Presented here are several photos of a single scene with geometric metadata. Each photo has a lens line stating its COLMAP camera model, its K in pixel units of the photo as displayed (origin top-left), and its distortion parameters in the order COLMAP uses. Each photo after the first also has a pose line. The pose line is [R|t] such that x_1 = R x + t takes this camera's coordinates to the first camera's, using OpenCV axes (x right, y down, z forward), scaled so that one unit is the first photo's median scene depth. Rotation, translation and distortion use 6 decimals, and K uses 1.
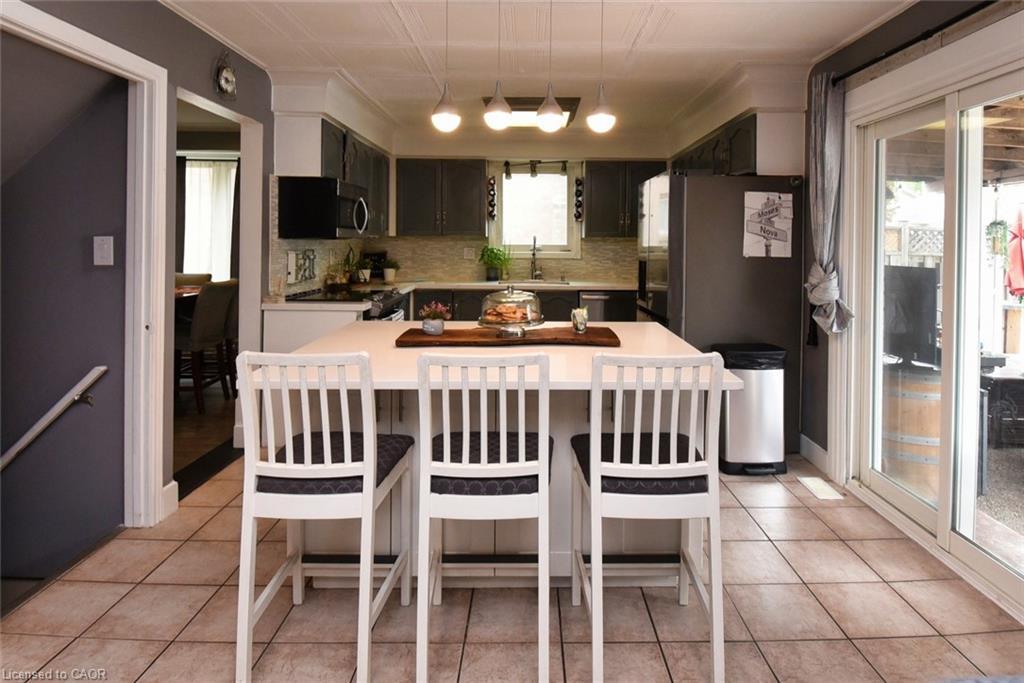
lens RADIAL K [[589.4, 0, 534.3], [0, 589.4, 247.5], [0, 0, 1]] dist [0.006134, -0.018081]
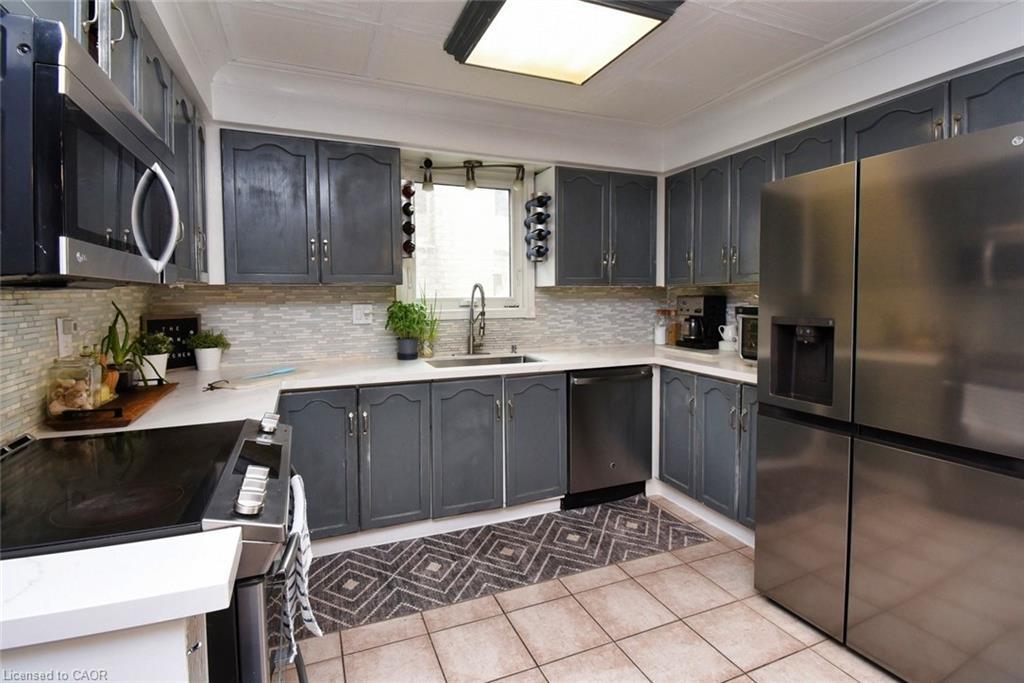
lens RADIAL K [[498.1, 0, 512.1], [0, 498.1, 320.4], [0, 0, 1]] dist [-0.000024, -0.021781]
pose [[0.927557, -0.030736, 0.372416, -0.268017], [0.014978, 0.998869, 0.045131, -0.006732], [-0.373381, -0.036284, 0.926968, 0.835279]]
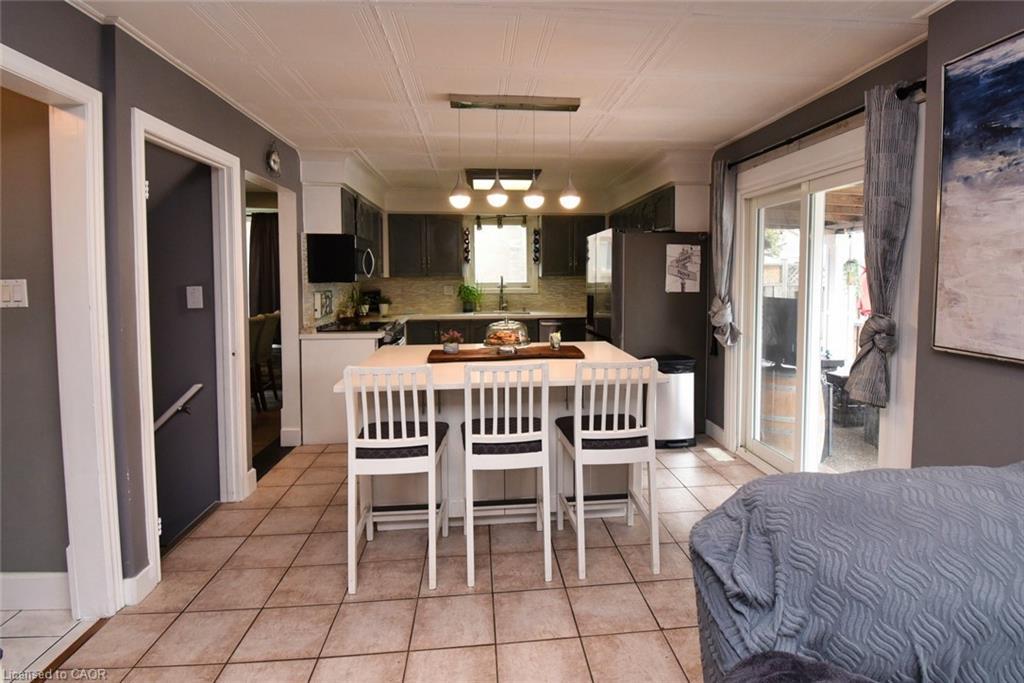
lens RADIAL K [[512.7, 0, 529.4], [0, 512.7, 304.6], [0, 0, 1]] dist [0.000829, 0.000171]
pose [[0.995784, -0.017469, 0.090045, -0.066281], [0.013158, 0.998749, 0.048246, -0.016966], [-0.090775, -0.046858, 0.994768, -0.152470]]
